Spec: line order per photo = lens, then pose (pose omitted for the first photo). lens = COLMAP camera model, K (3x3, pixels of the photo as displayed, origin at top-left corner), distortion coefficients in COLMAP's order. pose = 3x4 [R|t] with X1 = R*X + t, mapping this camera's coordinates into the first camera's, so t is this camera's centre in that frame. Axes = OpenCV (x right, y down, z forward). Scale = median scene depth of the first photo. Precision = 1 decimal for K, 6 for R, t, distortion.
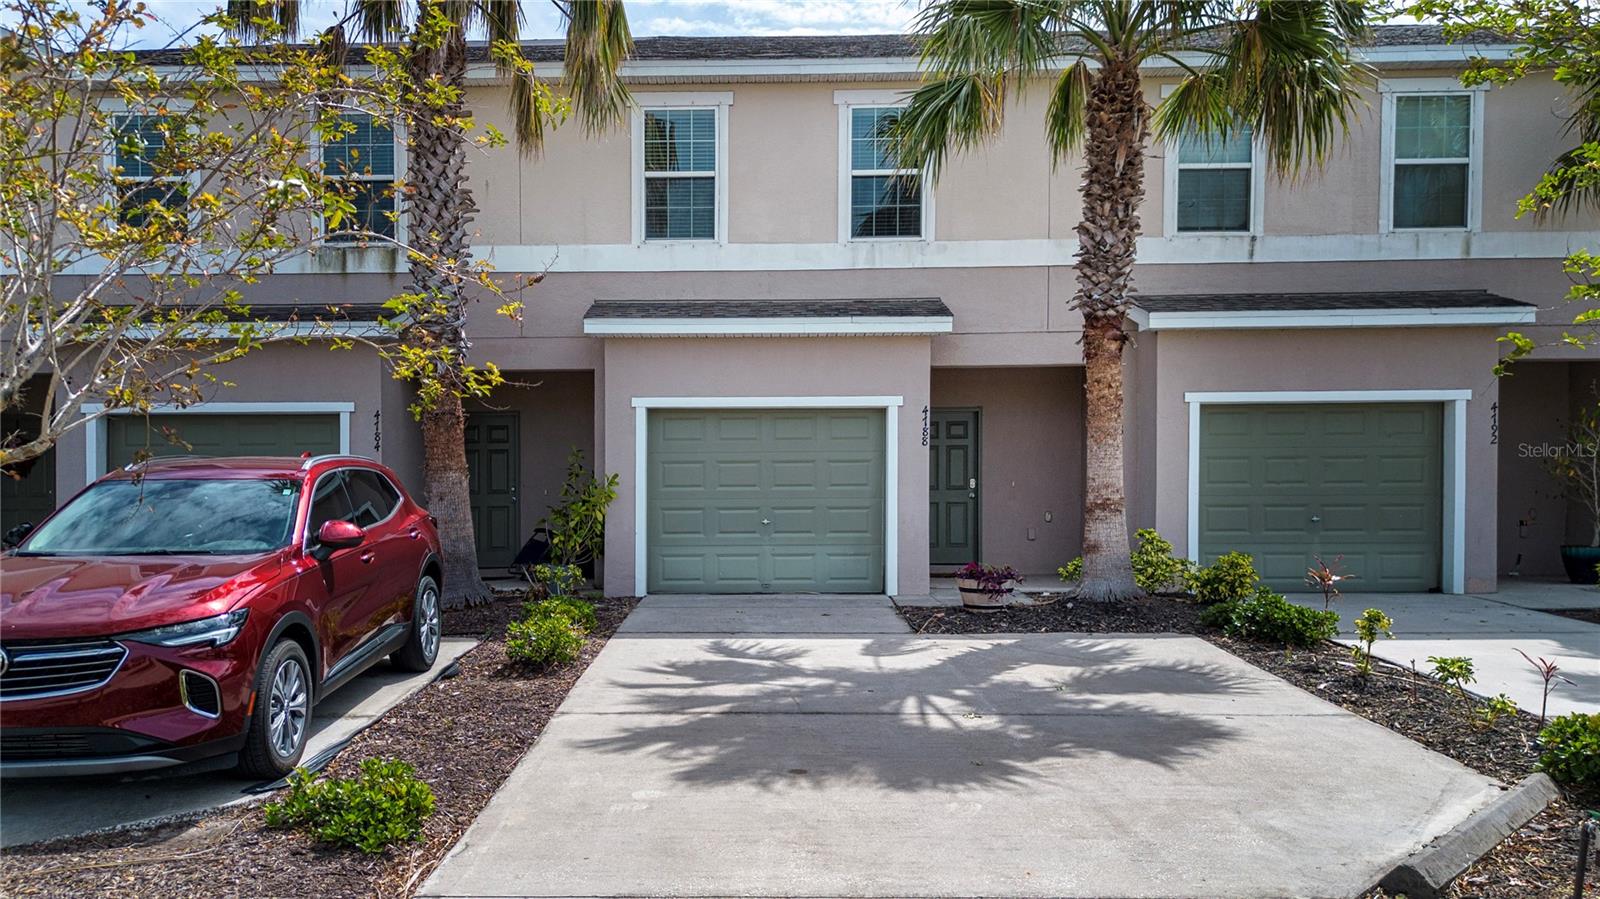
lens RADIAL K [[1249.4, 0, 735.9], [0, 1249.4, 453.9], [0, 0, 1]] dist [0.038532, -0.005040]
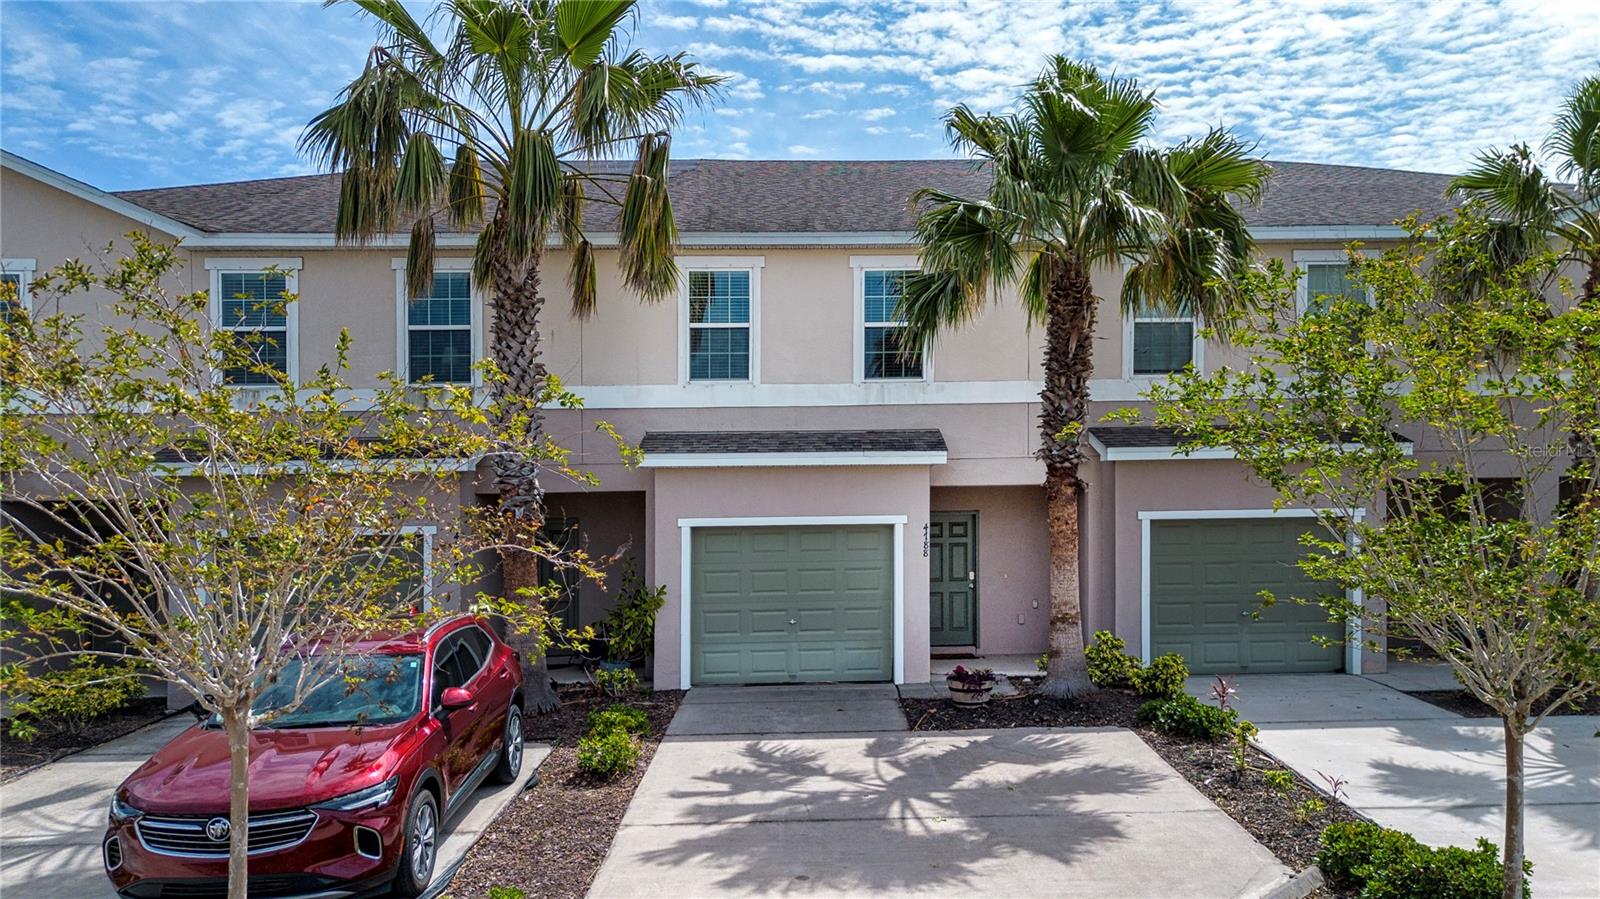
lens RADIAL K [[1234.5, 0, 869.9], [0, 1234.5, 445.3], [0, 0, 1]] dist [0.037234, -0.002868]
pose [[0.997239, -0.001967, 0.074233, 0.012723], [0.003399, 0.999810, -0.019179, -0.108663], [-0.074182, 0.019378, 0.997056, -0.208199]]
